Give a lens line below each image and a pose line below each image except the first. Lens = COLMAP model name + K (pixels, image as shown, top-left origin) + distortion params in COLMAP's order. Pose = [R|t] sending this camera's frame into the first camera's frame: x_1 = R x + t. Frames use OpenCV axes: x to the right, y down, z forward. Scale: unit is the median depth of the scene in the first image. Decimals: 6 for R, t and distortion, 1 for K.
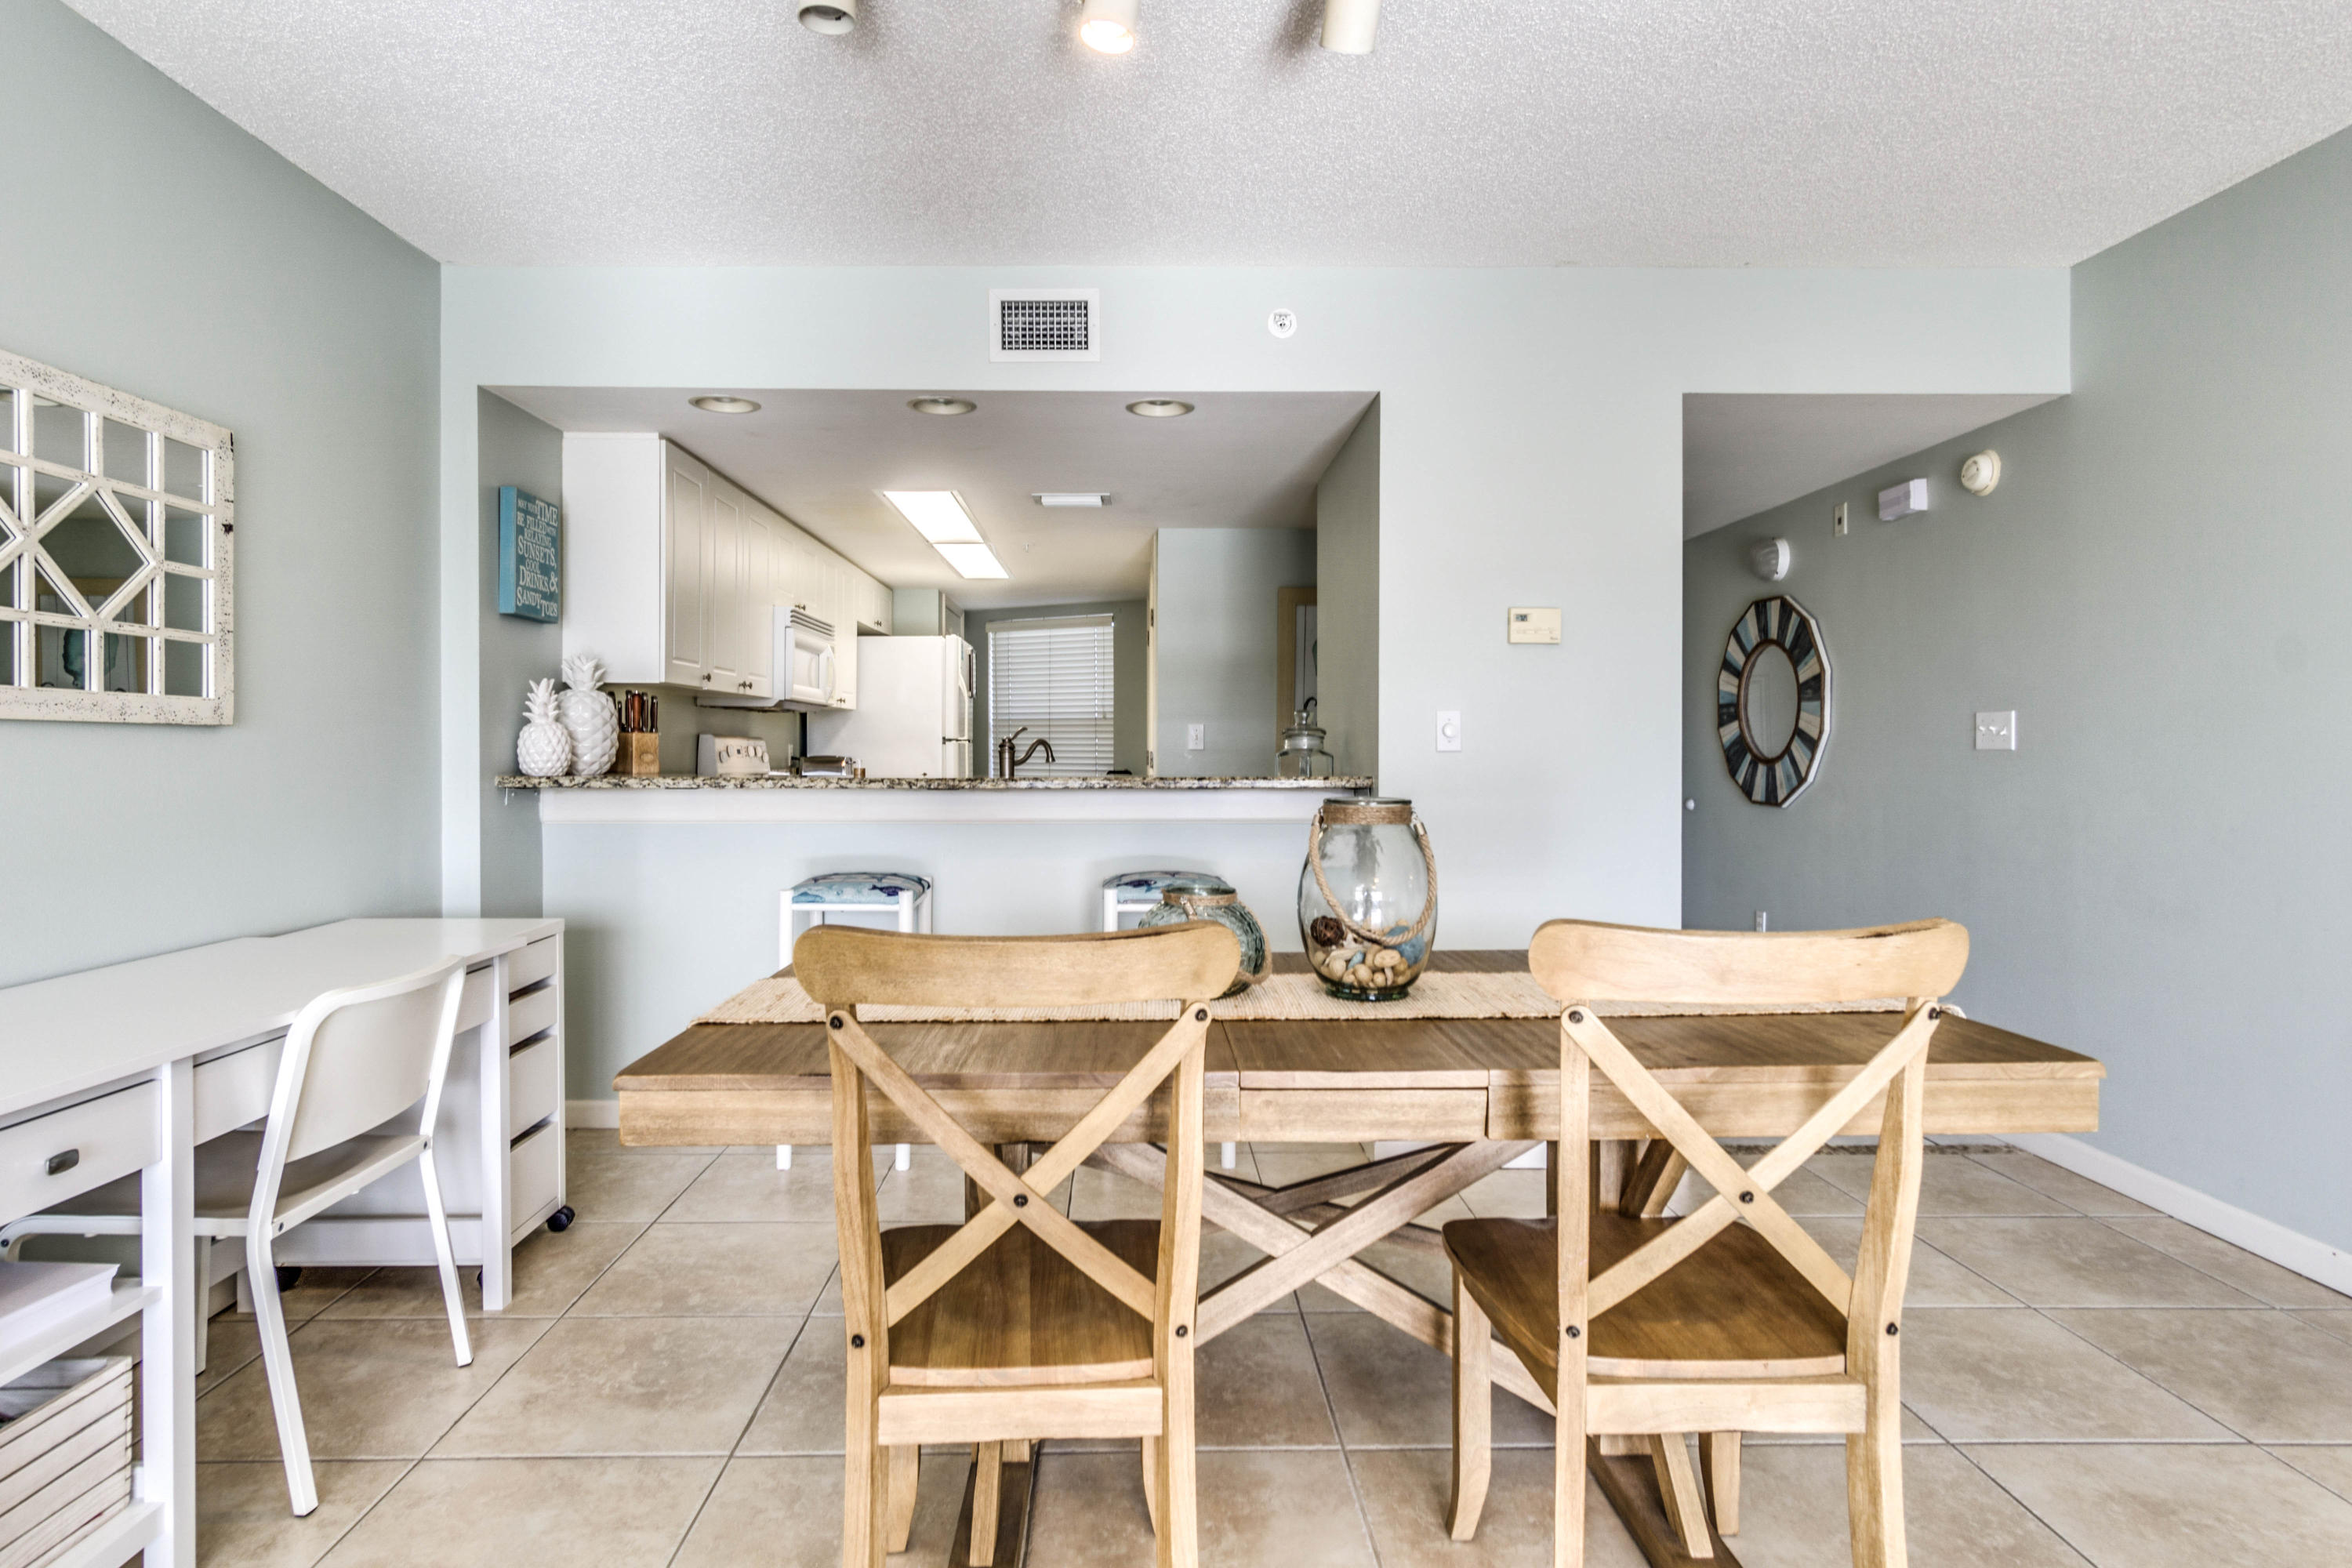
lens RADIAL K [[1250.6, 0, 1138.6], [0, 1250.6, 760.1], [0, 0, 1]] dist [0.010853, -0.002578]
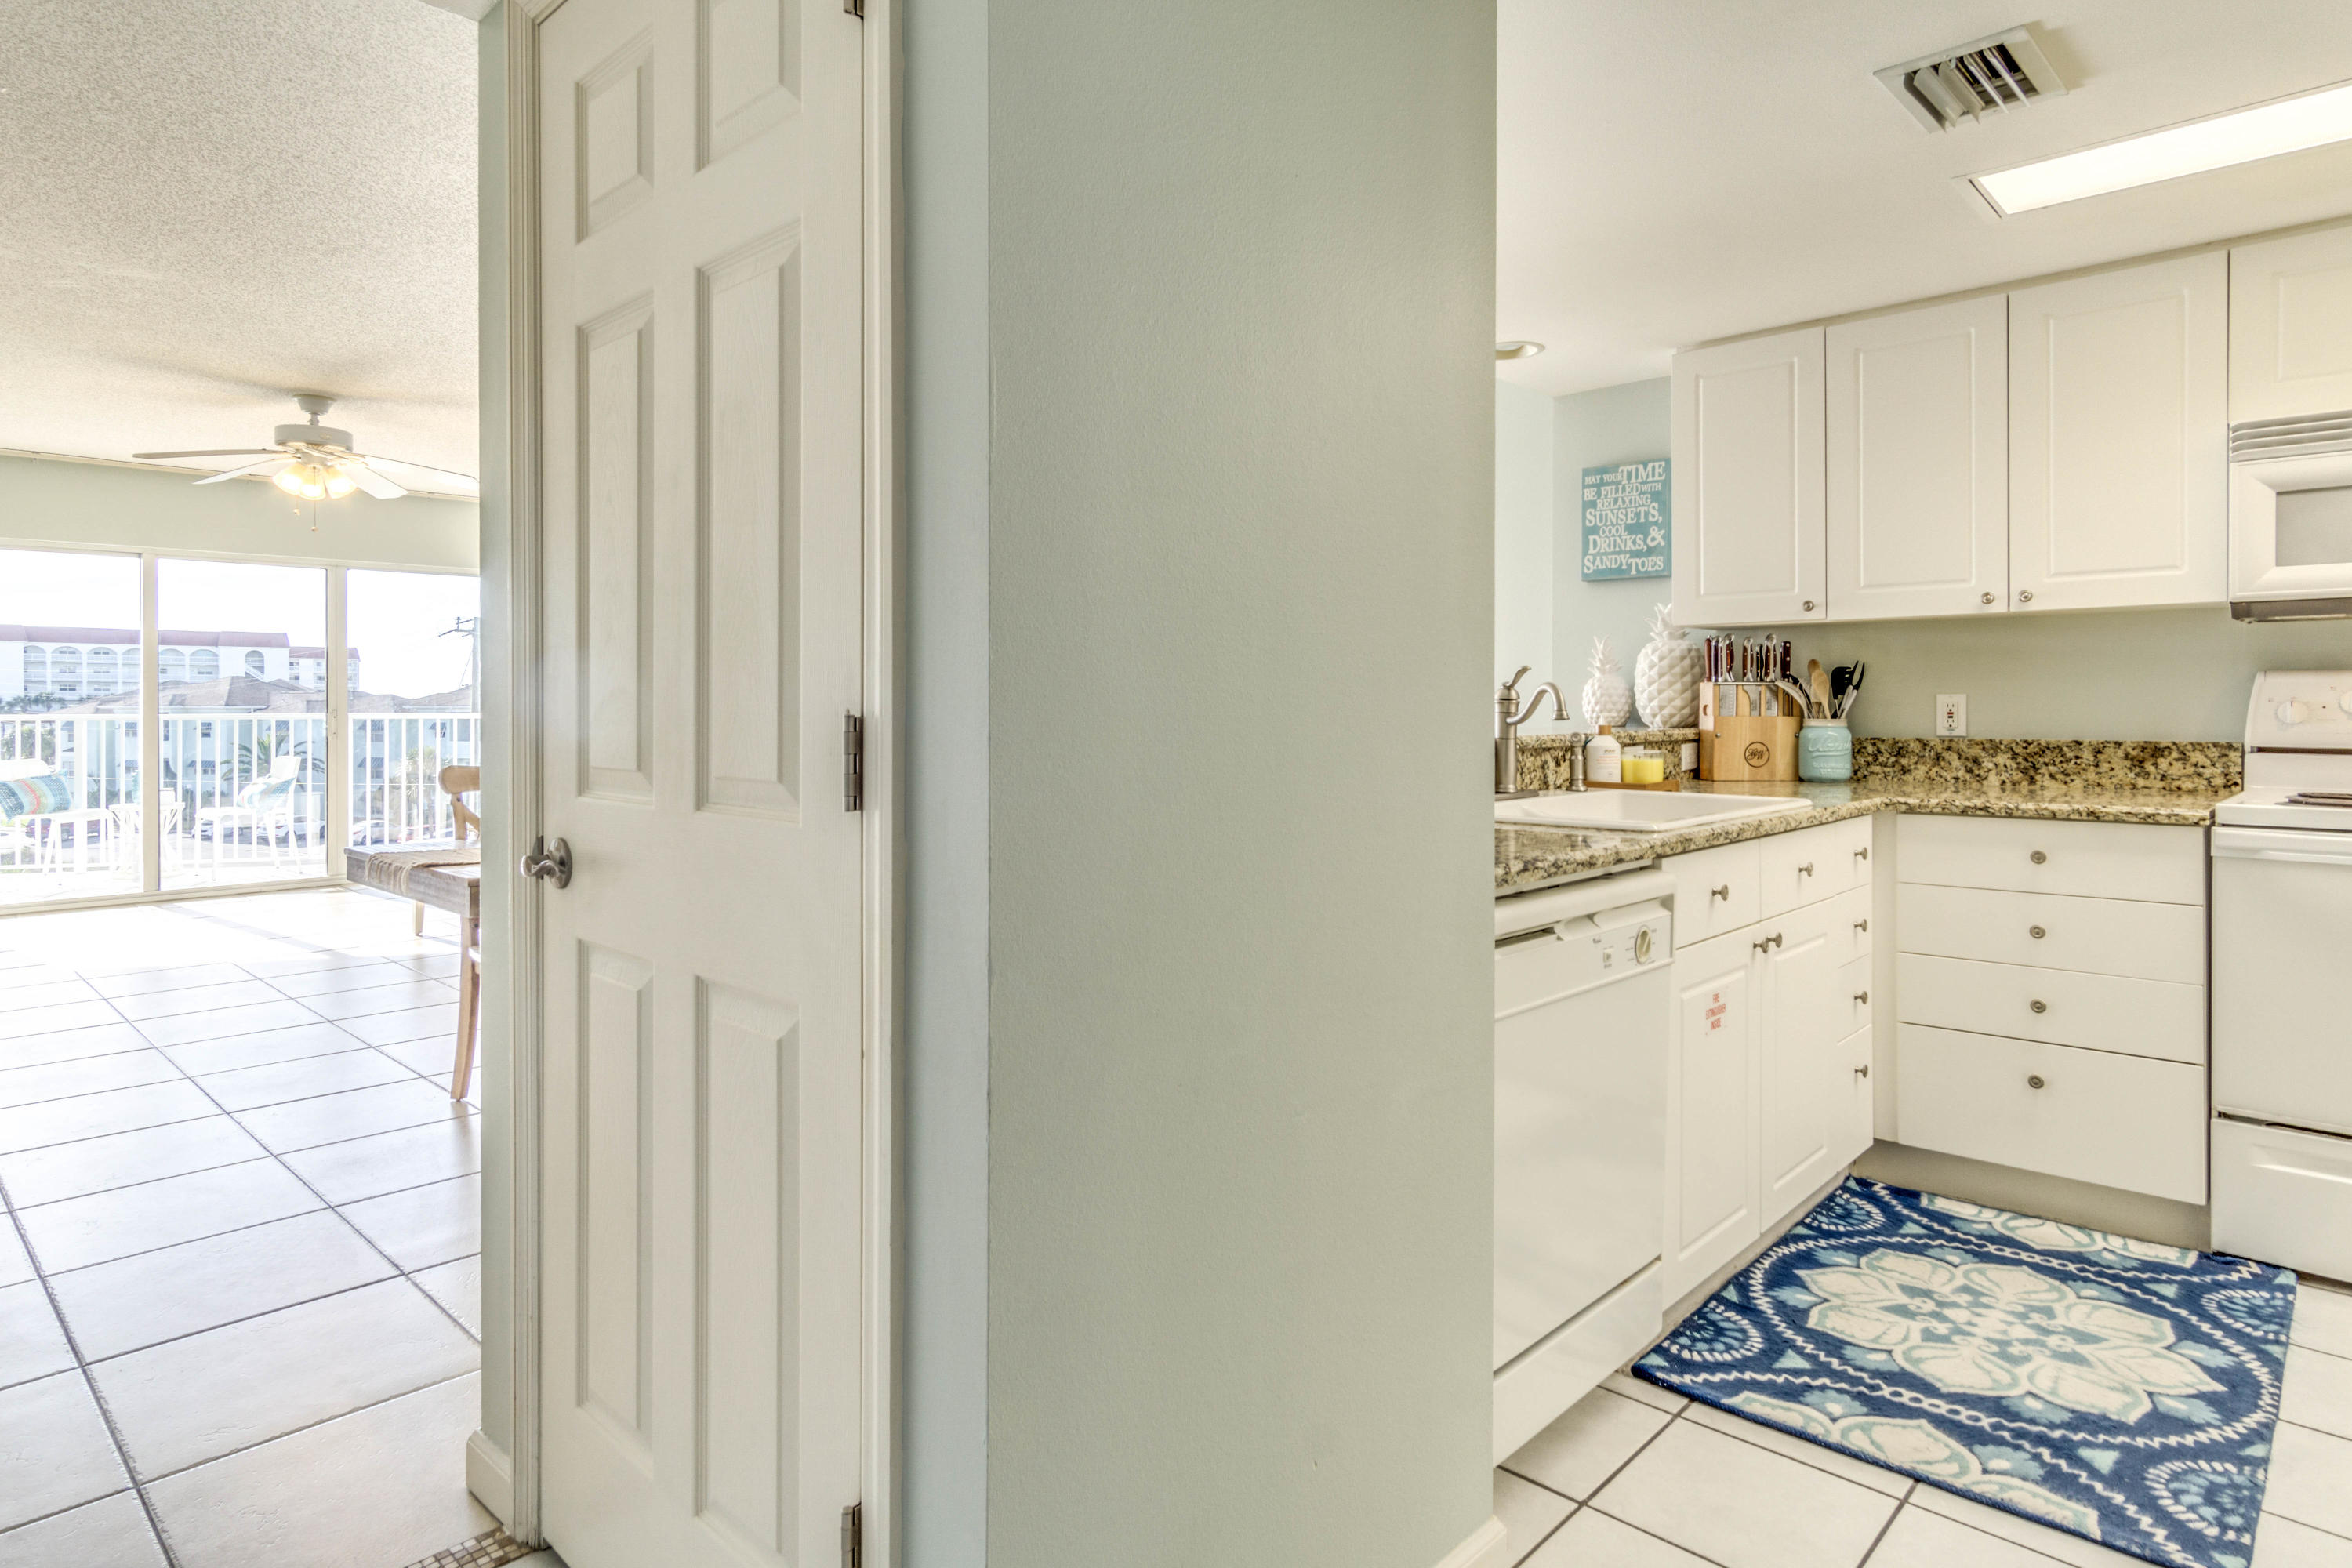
lens RADIAL K [[1316.1, 0, 1151.4], [0, 1316.1, 712.0], [0, 0, 1]] dist [-0.007963, 0.011336]
pose [[-0.693927, 0.006998, -0.720011, 0.624787], [-0.003015, 0.999916, 0.012624, -0.011860], [0.720039, 0.010931, -0.693848, 1.534635]]
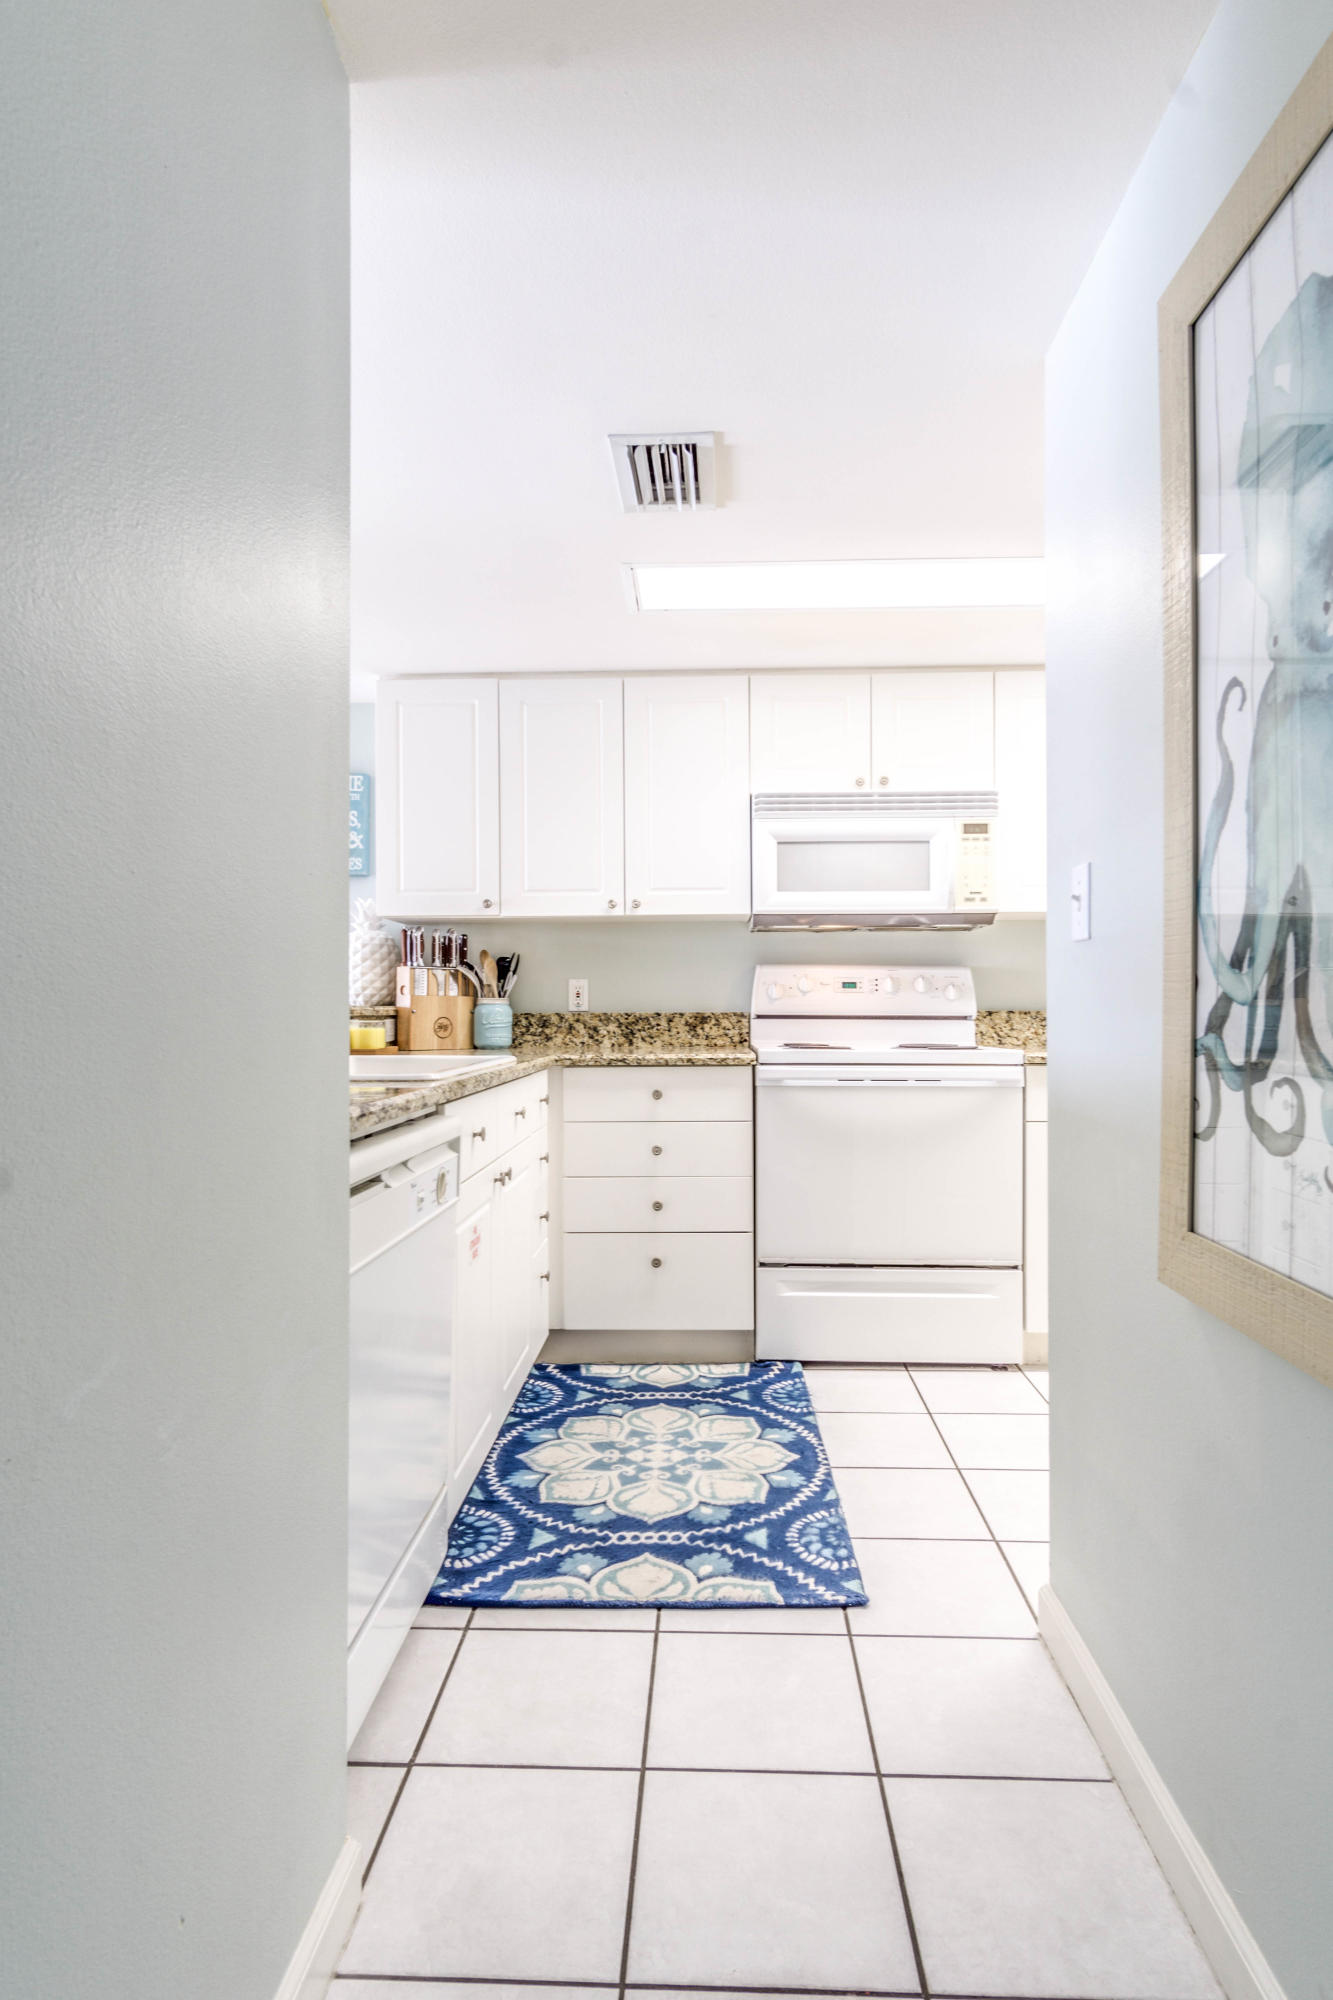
lens RADIAL K [[1063.5, 0, 672.8], [0, 1063.5, 1002.6], [0, 0, 1]] dist [0.010853, -0.002578]
pose [[-0.034714, -0.007532, -0.999369, 0.543449], [-0.005117, 0.999960, -0.007359, 0.016535], [0.999384, 0.004859, -0.034751, 1.409460]]
